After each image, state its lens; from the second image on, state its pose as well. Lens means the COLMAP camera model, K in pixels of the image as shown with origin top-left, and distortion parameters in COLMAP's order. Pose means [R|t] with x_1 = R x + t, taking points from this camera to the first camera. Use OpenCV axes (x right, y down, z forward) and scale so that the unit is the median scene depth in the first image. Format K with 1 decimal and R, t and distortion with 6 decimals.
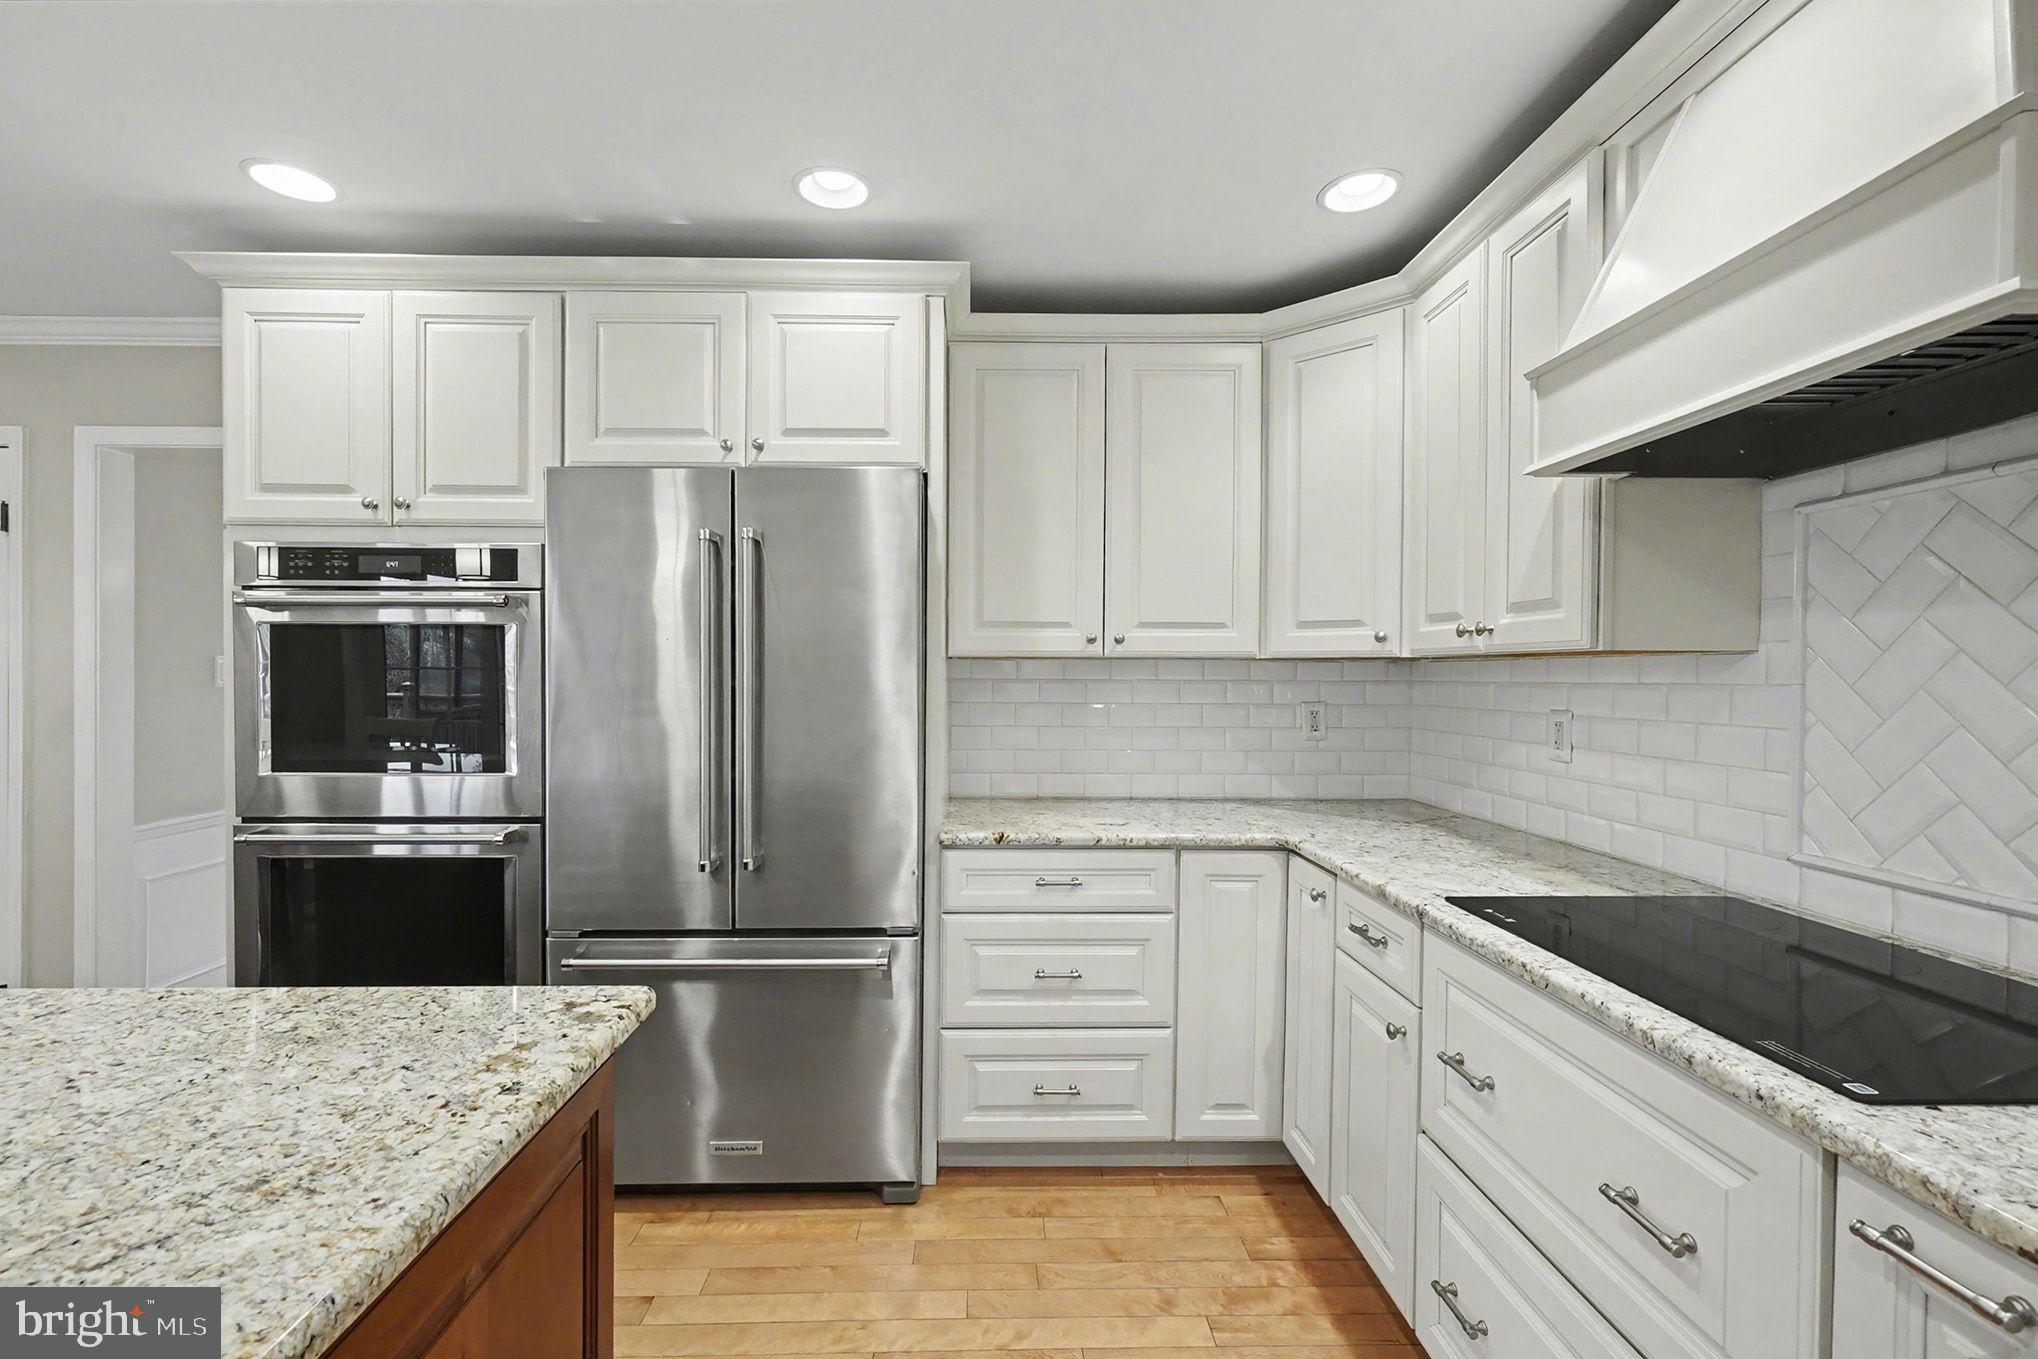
lens RADIAL K [[886.4, 0, 1004.1], [0, 886.4, 683.6], [0, 0, 1]] dist [-0.003633, 0.000127]
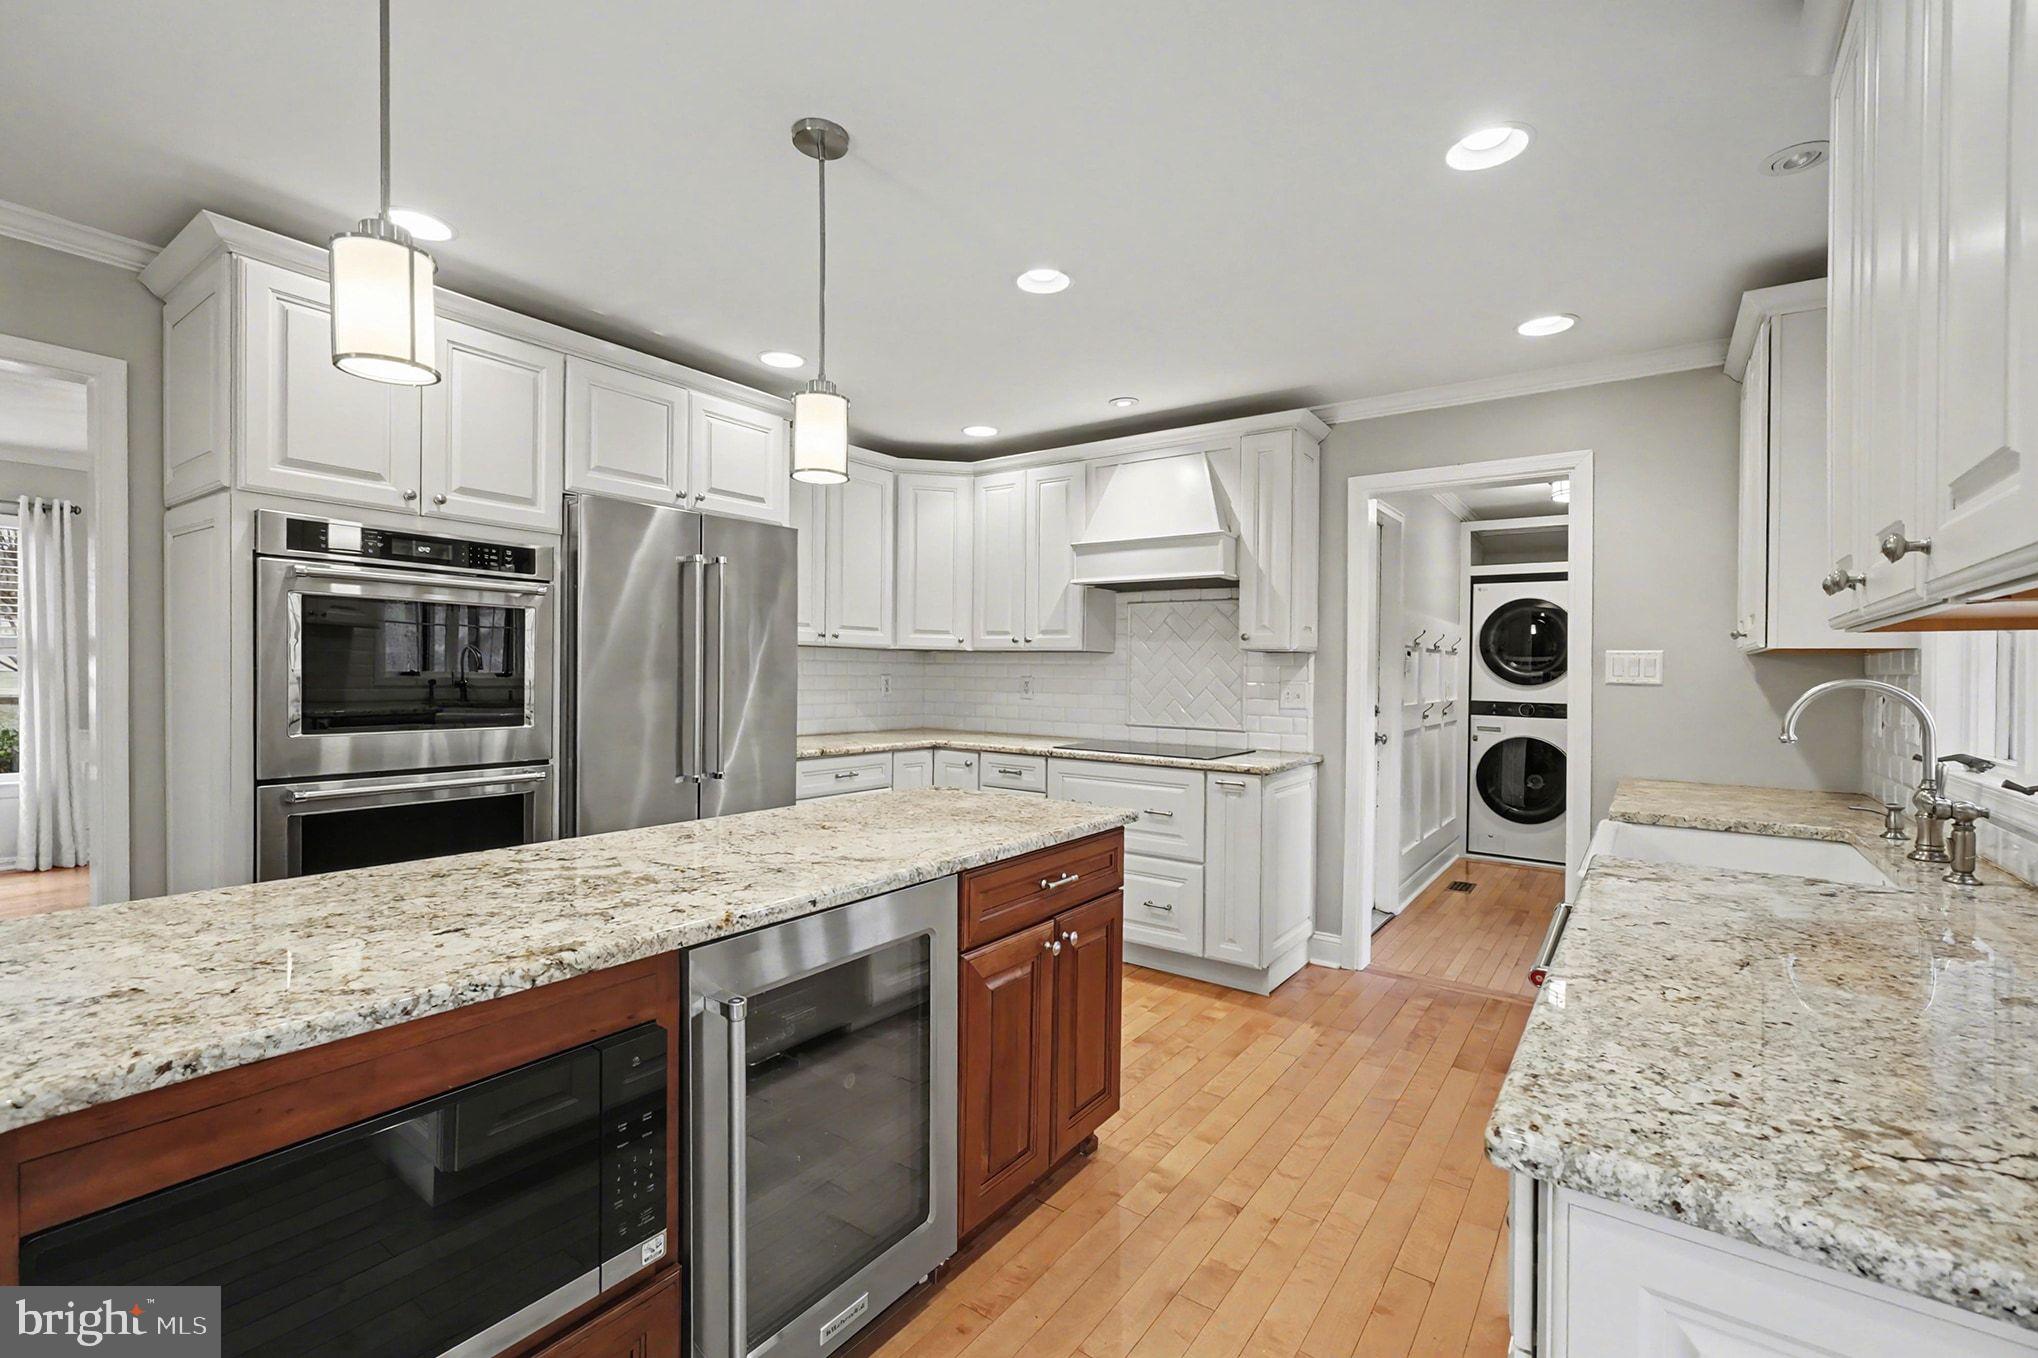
lens RADIAL K [[886.4, 0, 983.7], [0, 886.4, 680.4], [0, 0, 1]] dist [-0.003633, 0.000127]
pose [[0.617936, -0.003573, 0.786220, -1.185994], [-0.001609, 0.999982, 0.005809, 0.028653], [-0.786227, -0.004854, 0.617919, -0.297873]]
